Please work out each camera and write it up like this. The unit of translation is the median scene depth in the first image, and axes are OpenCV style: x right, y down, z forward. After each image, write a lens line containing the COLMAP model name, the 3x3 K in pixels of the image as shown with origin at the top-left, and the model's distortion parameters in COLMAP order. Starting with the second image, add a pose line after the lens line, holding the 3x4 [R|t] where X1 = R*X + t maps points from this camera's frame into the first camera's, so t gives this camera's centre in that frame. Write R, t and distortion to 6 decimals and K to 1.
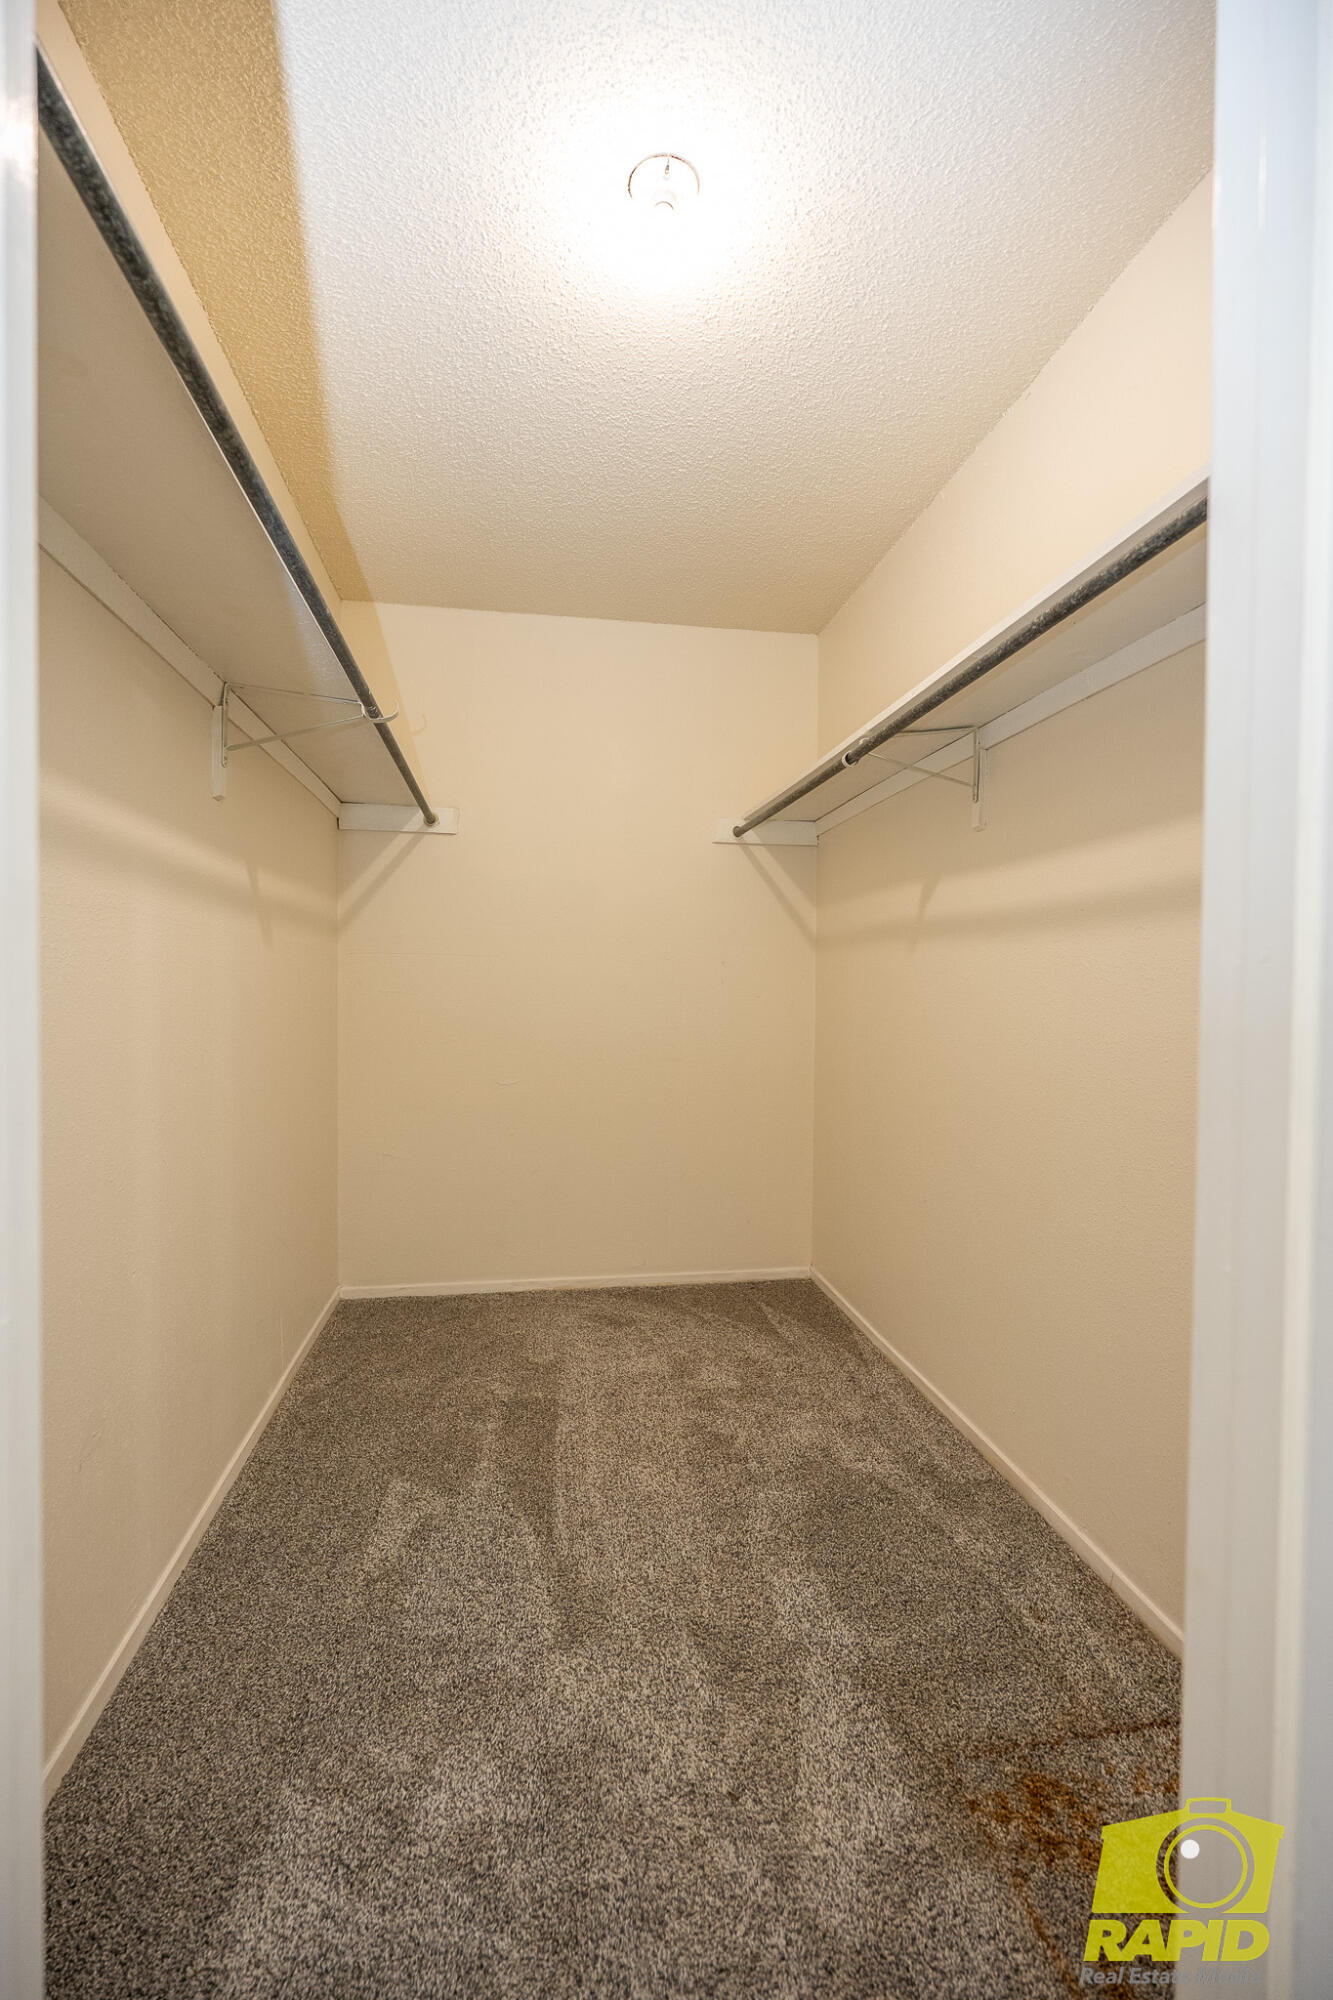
lens RADIAL K [[868.4, 0, 672.8], [0, 868.4, 985.8], [0, 0, 1]] dist [-0.003407, -0.000078]
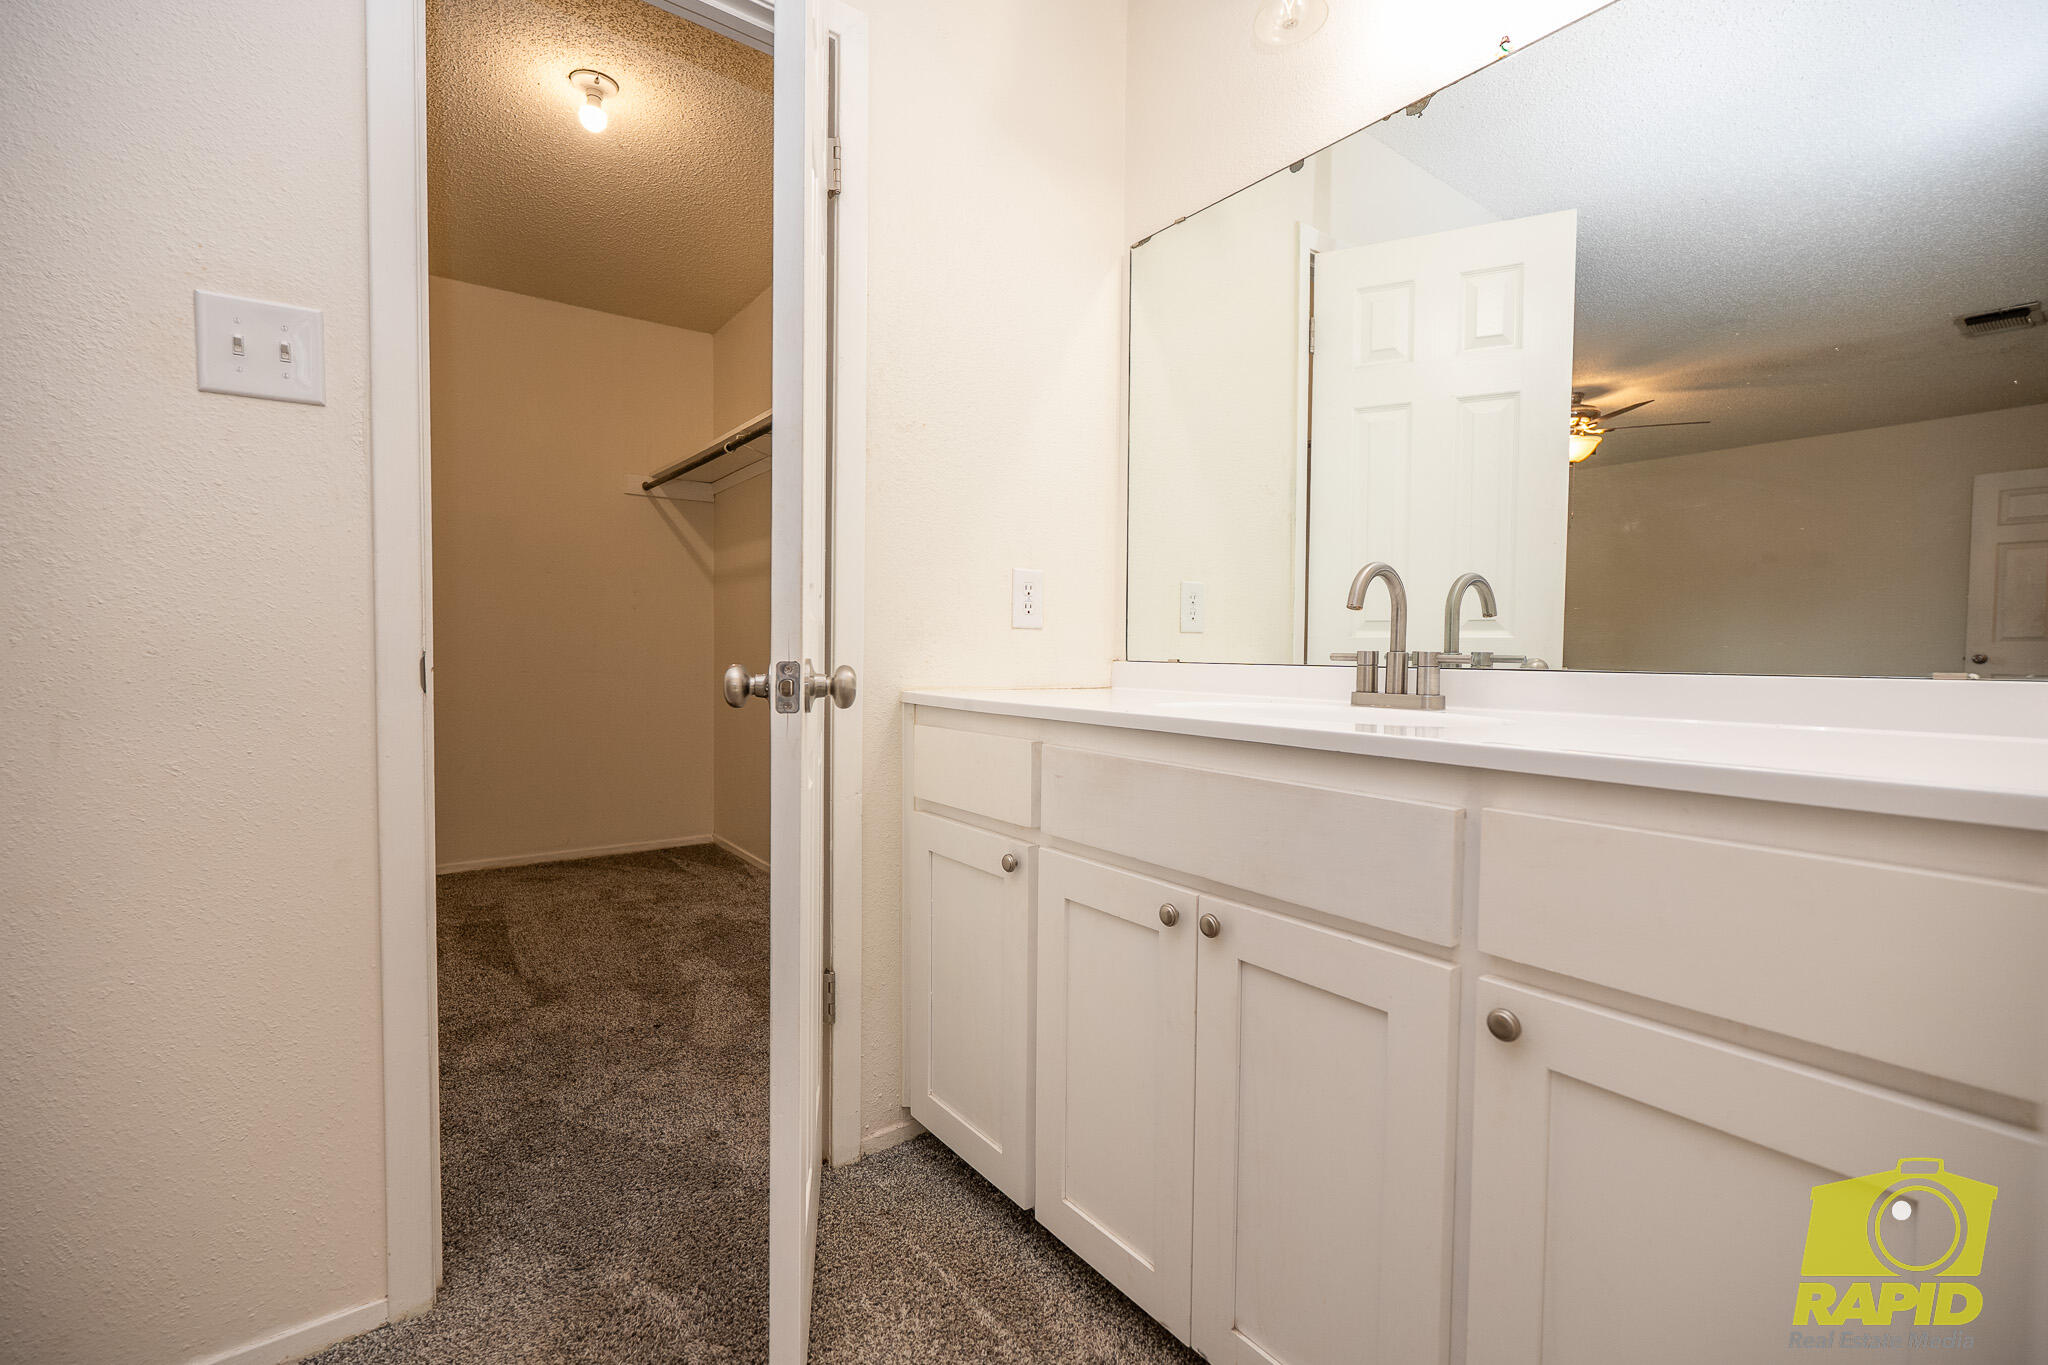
lens RADIAL K [[889.2, 0, 1016.1], [0, 889.2, 687.1], [0, 0, 1]] dist [-0.003407, -0.000078]
pose [[0.890867, -0.017041, 0.453944, -0.048423], [-0.002612, 0.999087, 0.042632, 0.072008], [-0.454256, -0.039165, 0.890010, -0.510639]]
